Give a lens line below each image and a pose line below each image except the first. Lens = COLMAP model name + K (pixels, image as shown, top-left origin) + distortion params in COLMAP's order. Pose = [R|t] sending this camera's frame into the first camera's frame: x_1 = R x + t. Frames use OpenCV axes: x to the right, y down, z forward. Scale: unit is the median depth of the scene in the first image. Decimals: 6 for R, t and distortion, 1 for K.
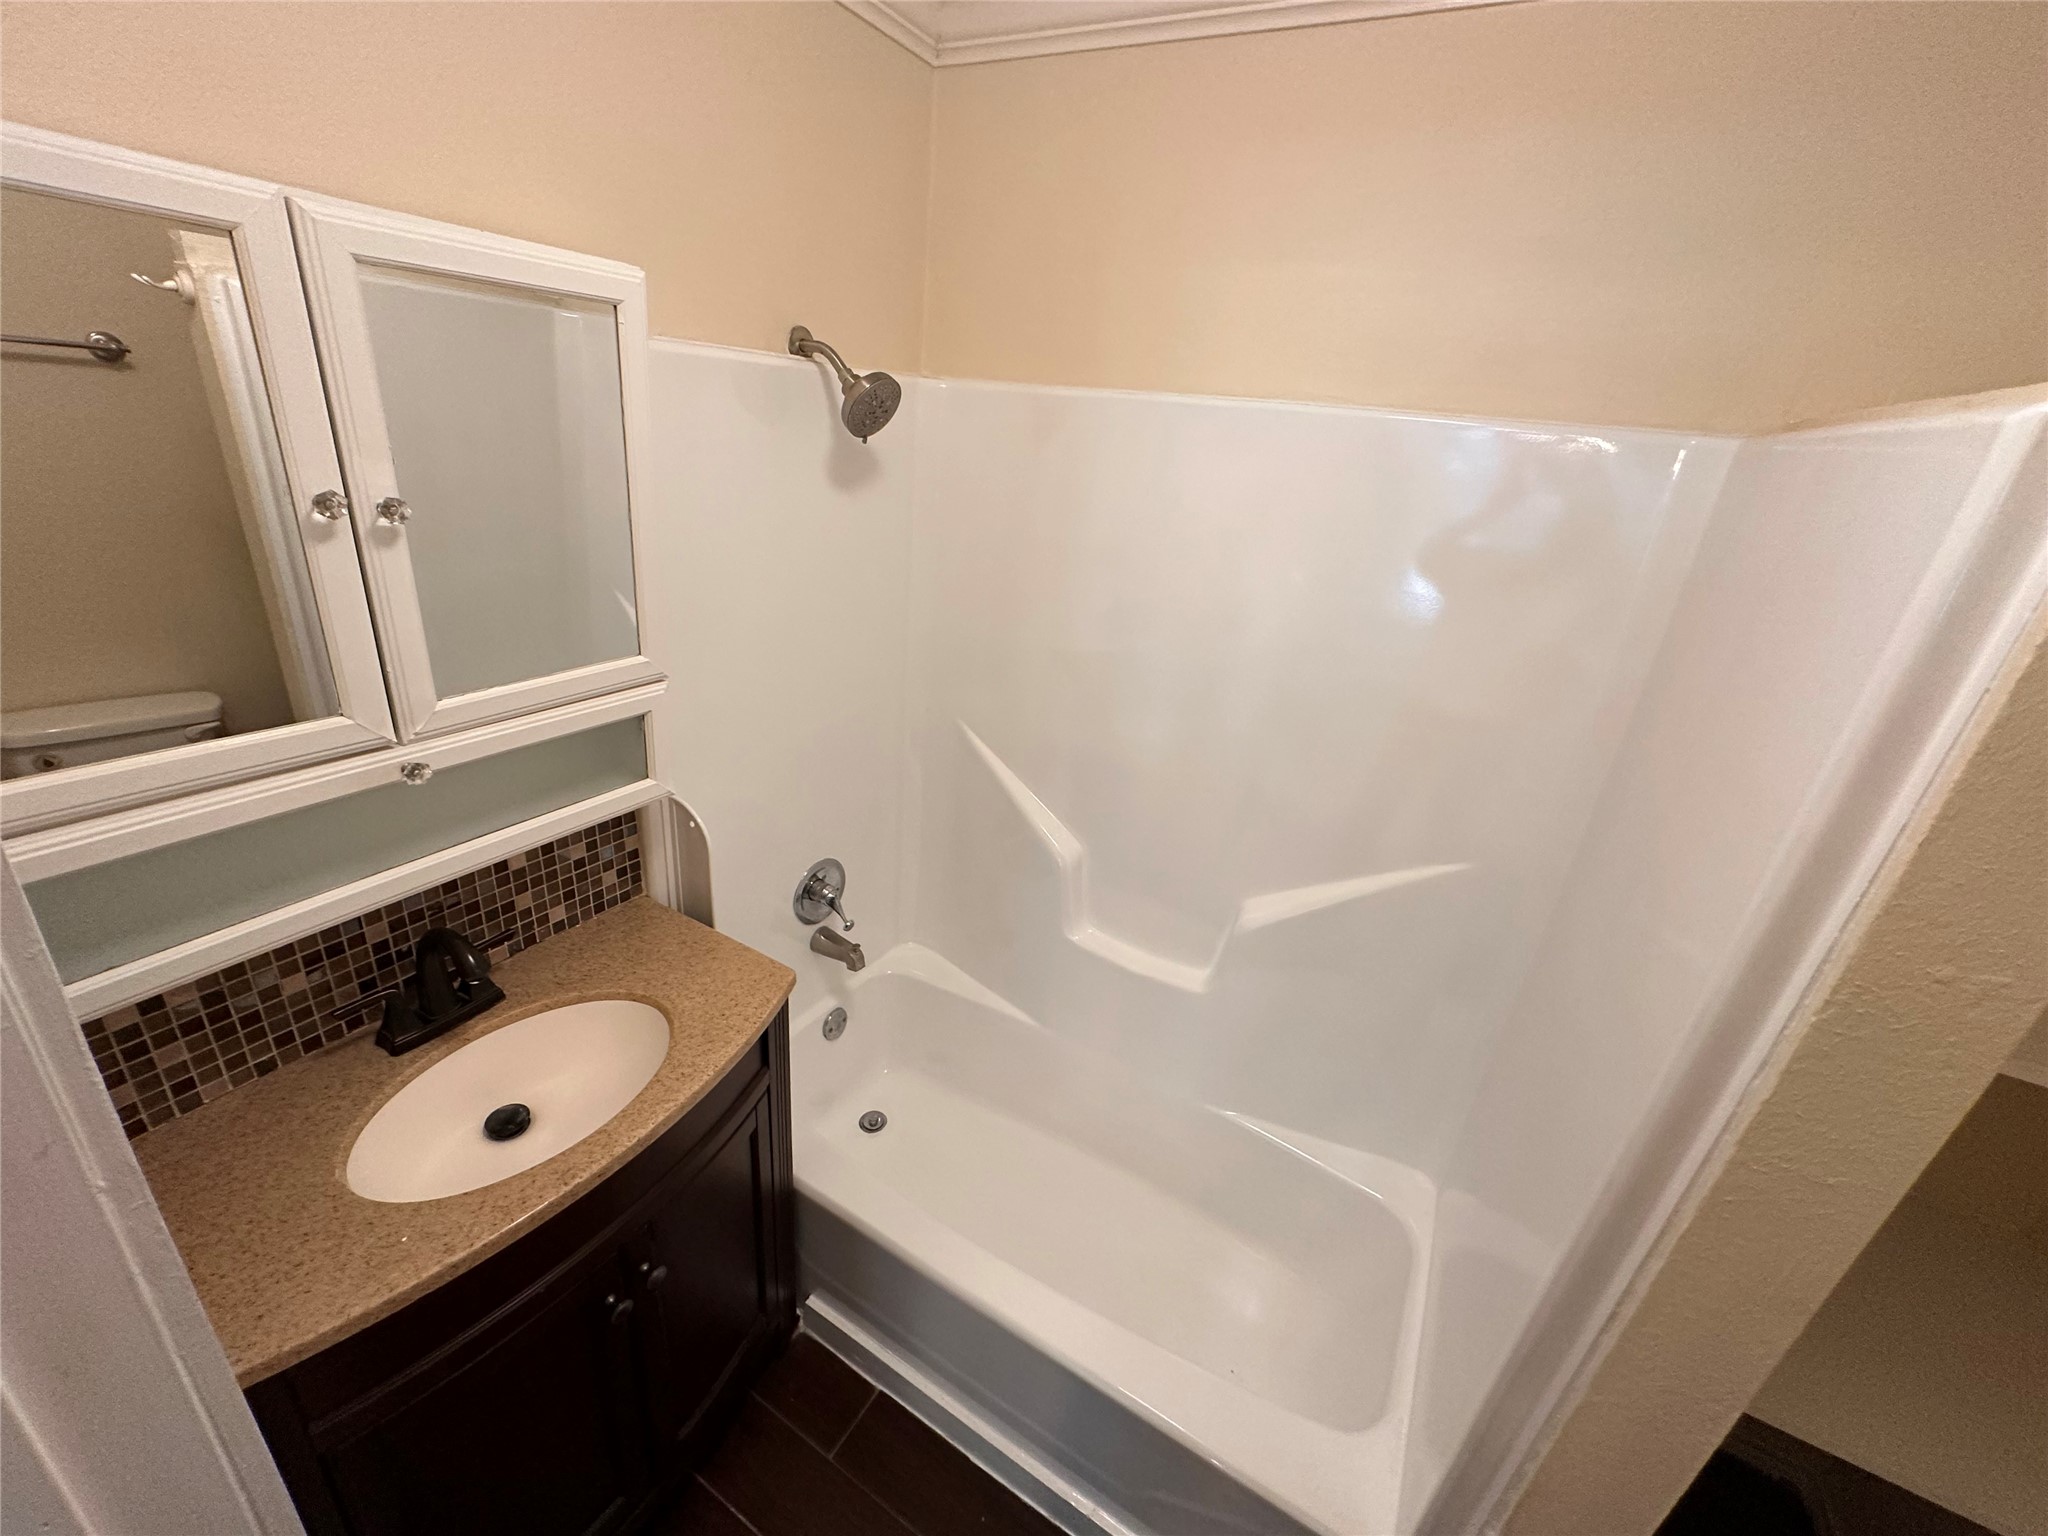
lens RADIAL K [[819.5, 0, 1022.5], [0, 819.5, 768.9], [0, 0, 1]] dist [-0.003244, 0.000983]
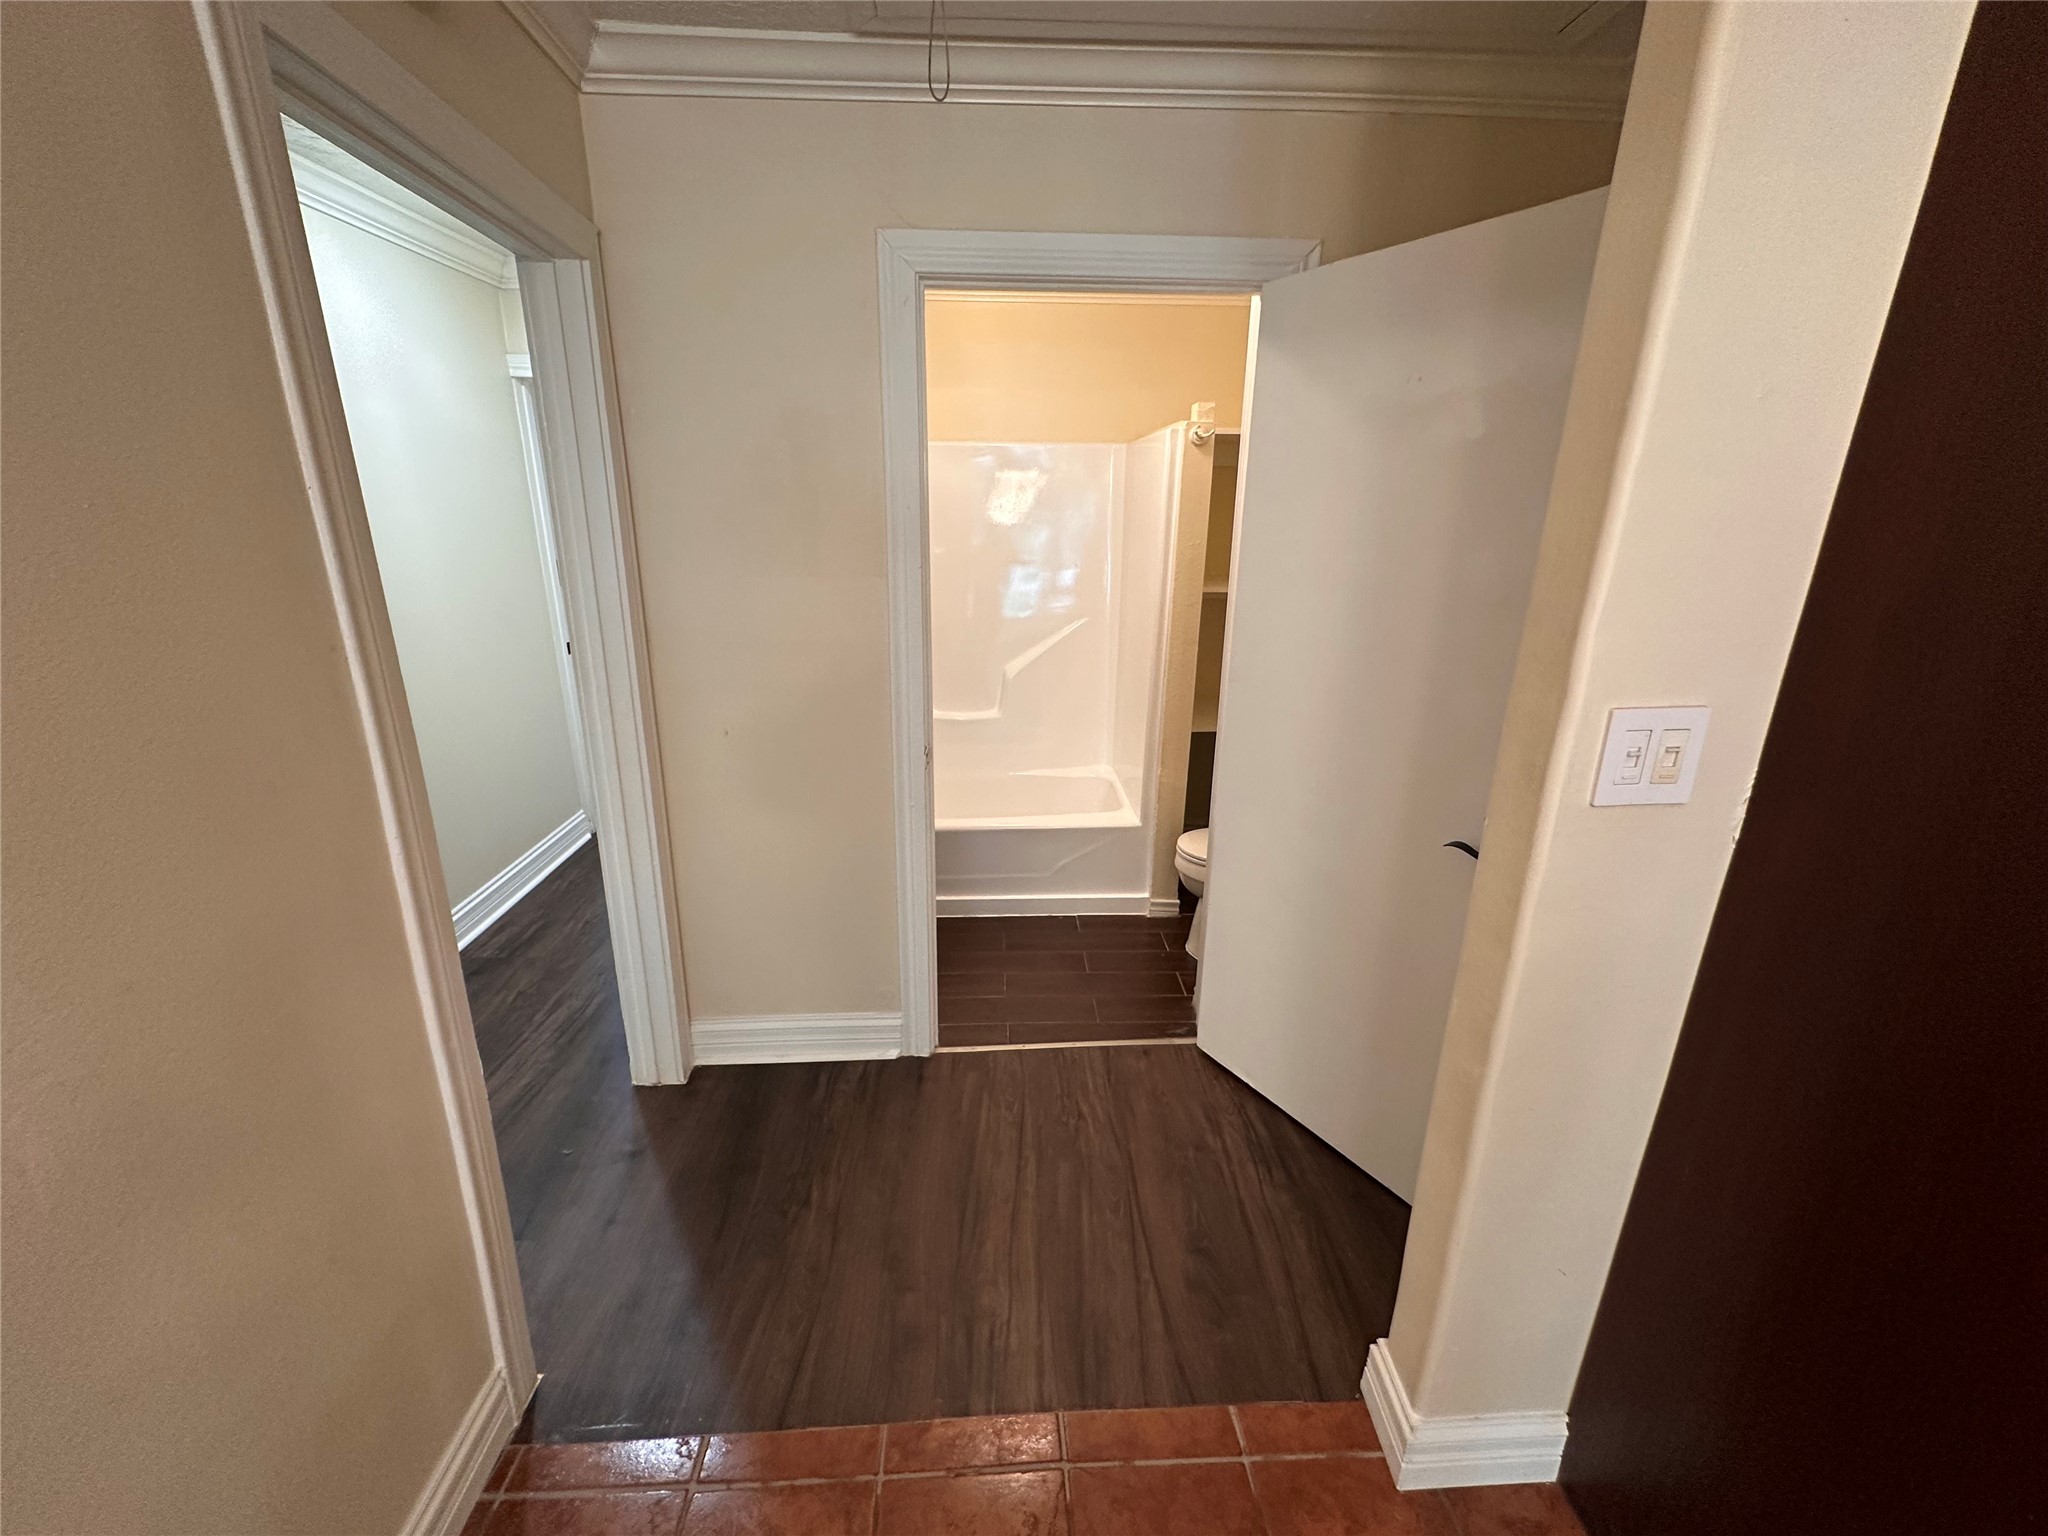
lens RADIAL K [[818.5, 0, 1022.7], [0, 818.5, 768.0], [0, 0, 1]] dist [-0.001255, 0.000505]
pose [[0.843988, -0.245881, 0.476683, -0.781024], [0.277741, 0.960649, 0.003767, 0.416737], [-0.458851, 0.129215, 0.879067, -0.880364]]
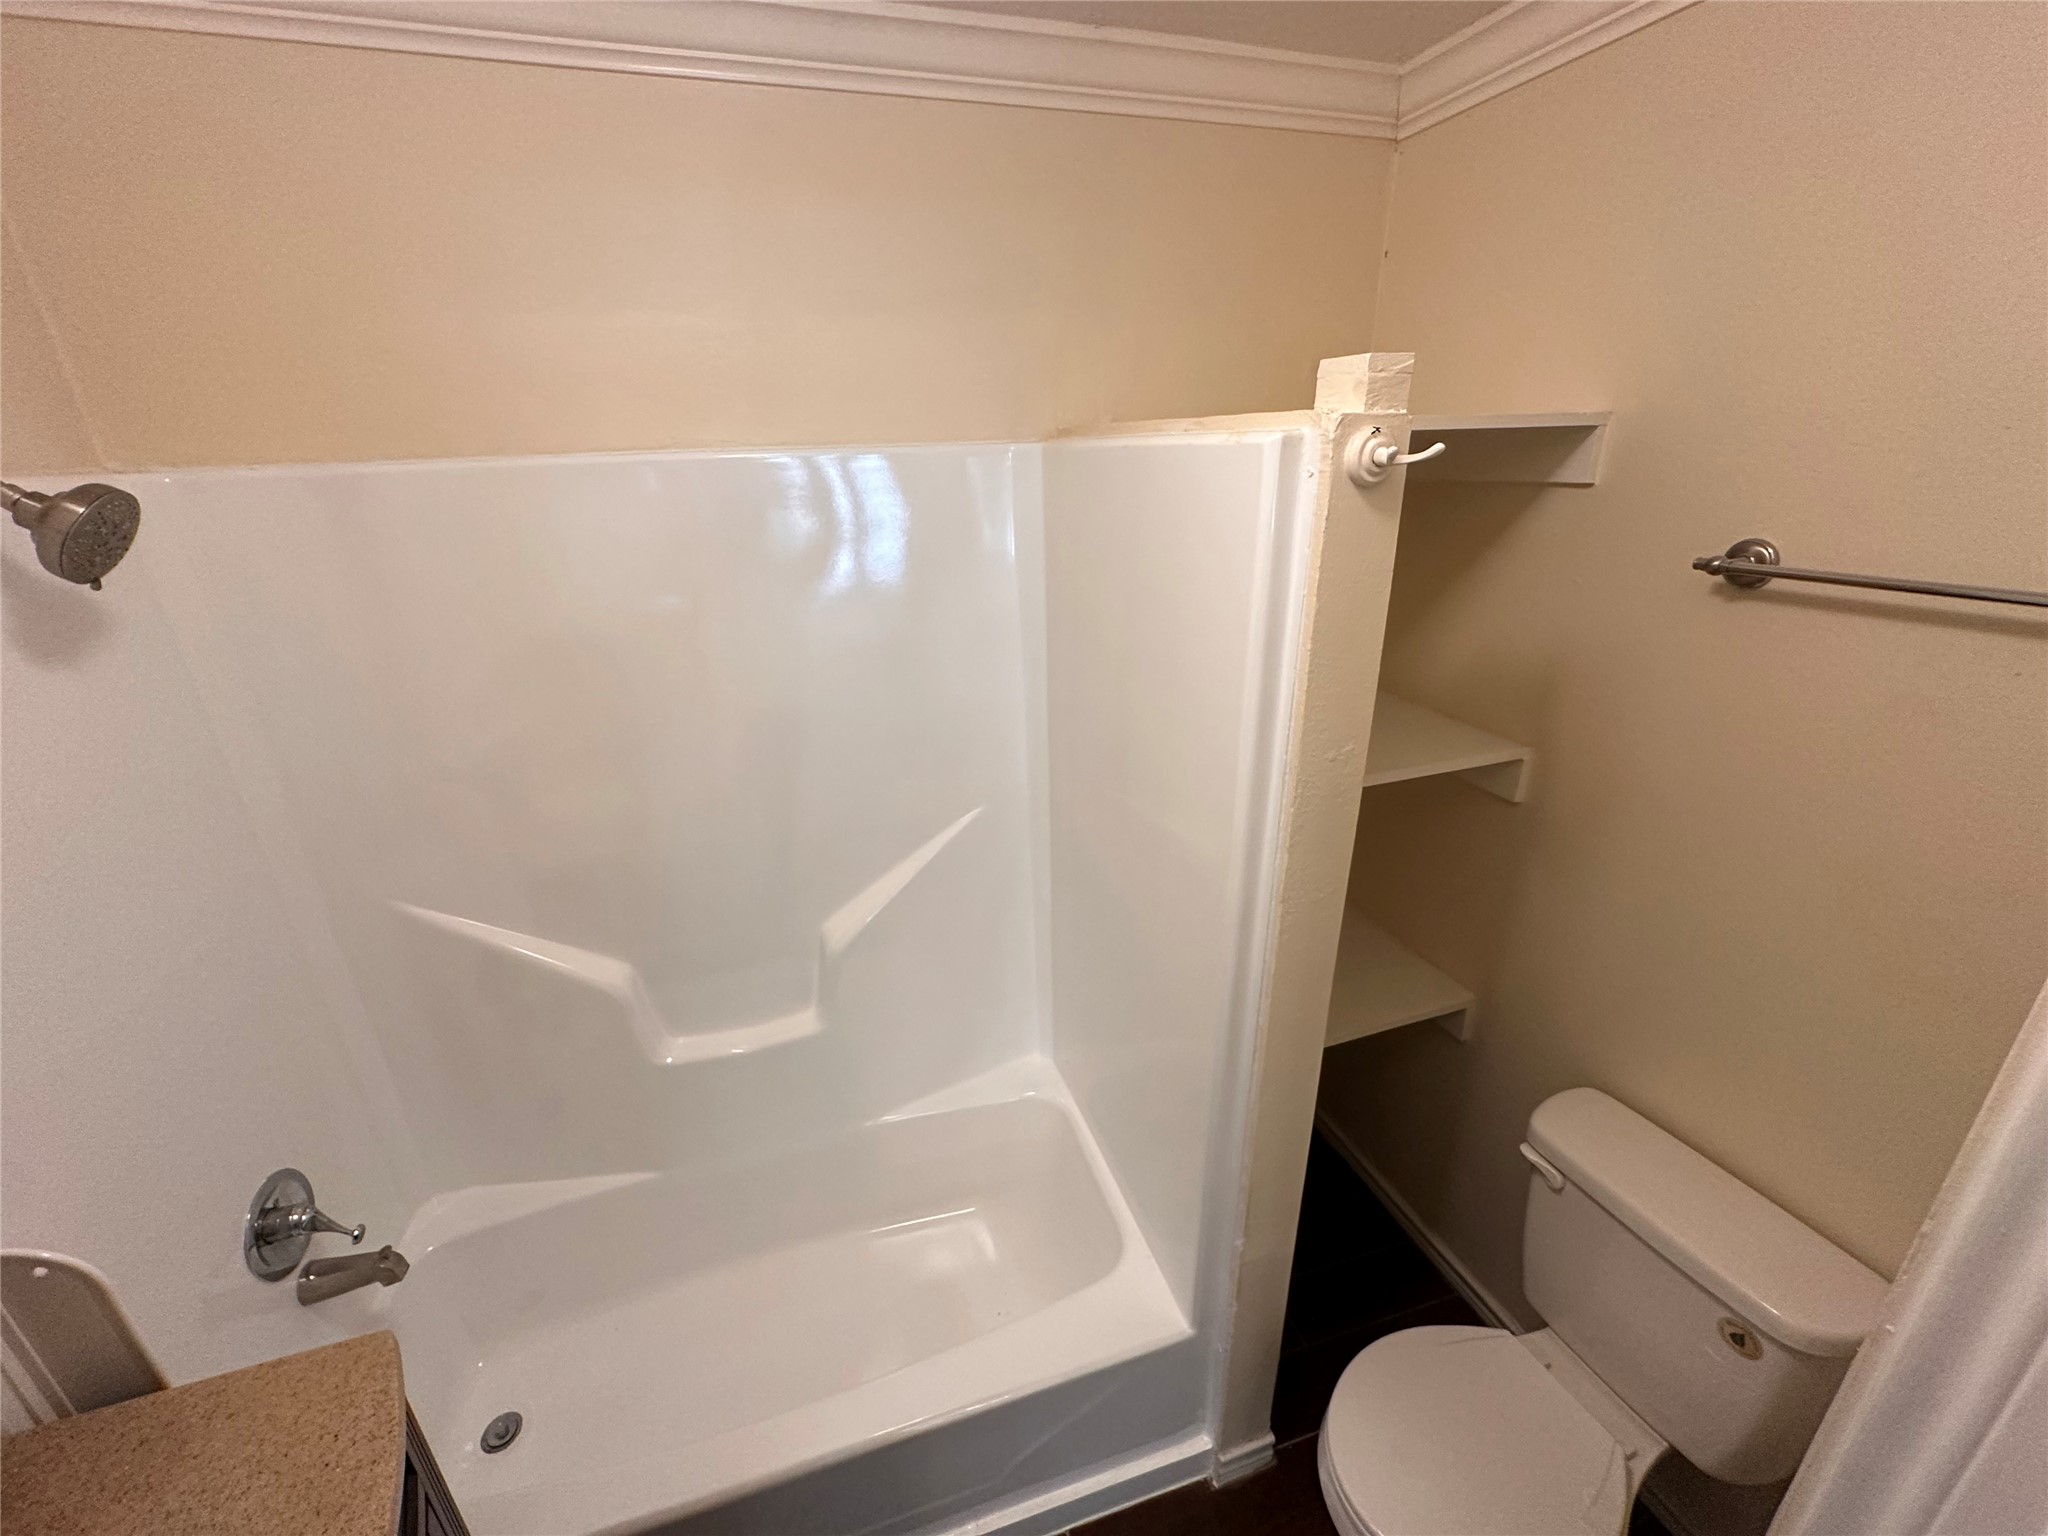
lens RADIAL K [[819.5, 0, 1022.5], [0, 819.5, 768.9], [0, 0, 1]] dist [-0.003244, 0.000983]
pose [[0.672624, -0.369792, 0.640961, -0.142652], [0.371793, 0.917797, 0.139348, -0.070073], [-0.639802, 0.144576, 0.754819, 0.043230]]
